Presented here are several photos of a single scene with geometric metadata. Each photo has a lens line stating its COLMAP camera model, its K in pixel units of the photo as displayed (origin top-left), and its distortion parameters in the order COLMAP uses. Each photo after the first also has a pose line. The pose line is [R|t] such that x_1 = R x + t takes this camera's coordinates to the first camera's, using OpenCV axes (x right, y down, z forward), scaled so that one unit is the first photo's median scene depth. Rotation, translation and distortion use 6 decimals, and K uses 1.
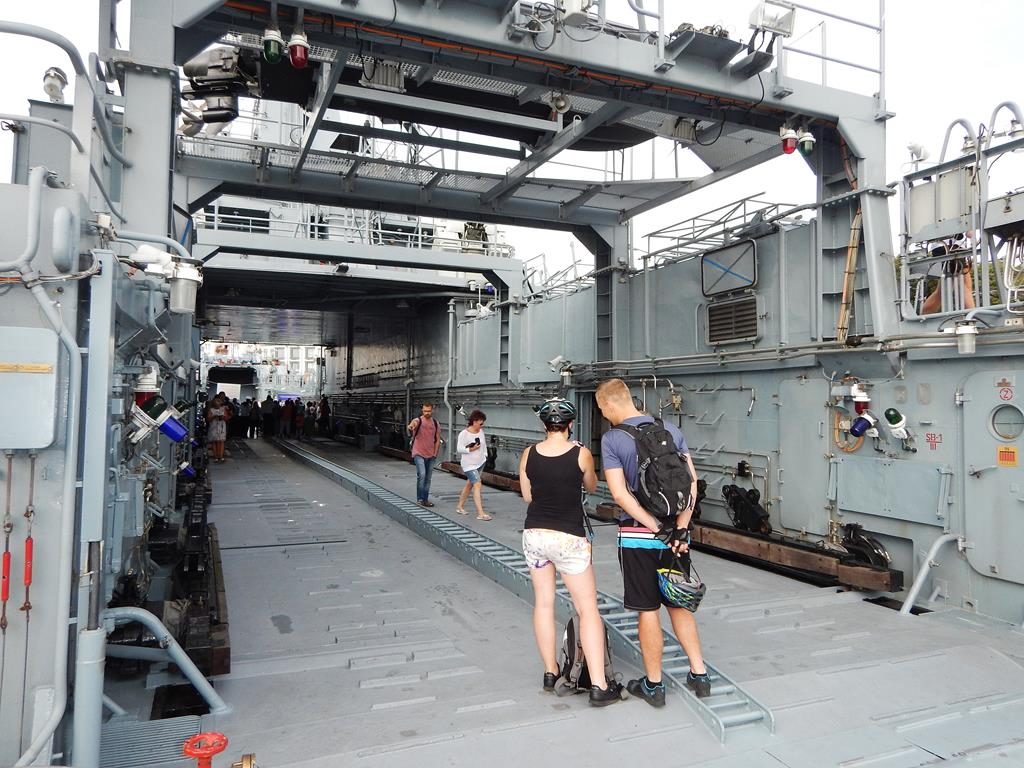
lens RADIAL K [[738.8, 0, 511.9], [0, 738.8, 381.4], [0, 0, 1]] dist [0.020404, -0.001274]
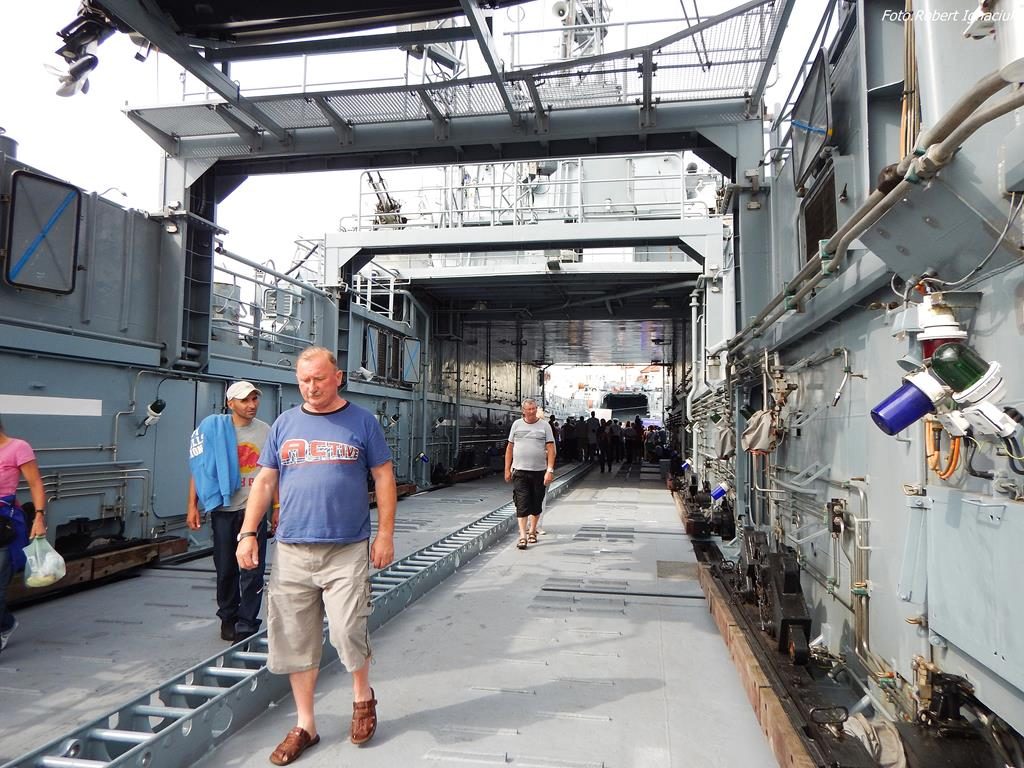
lens RADIAL K [[738.8, 0, 511.3], [0, 738.8, 379.7], [0, 0, 1]] dist [0.020404, -0.001274]
pose [[0.836907, -0.037545, -0.546056, 0.111557], [0.014169, 0.998796, -0.046959, 0.013204], [0.547162, 0.031564, 0.836431, 0.130011]]
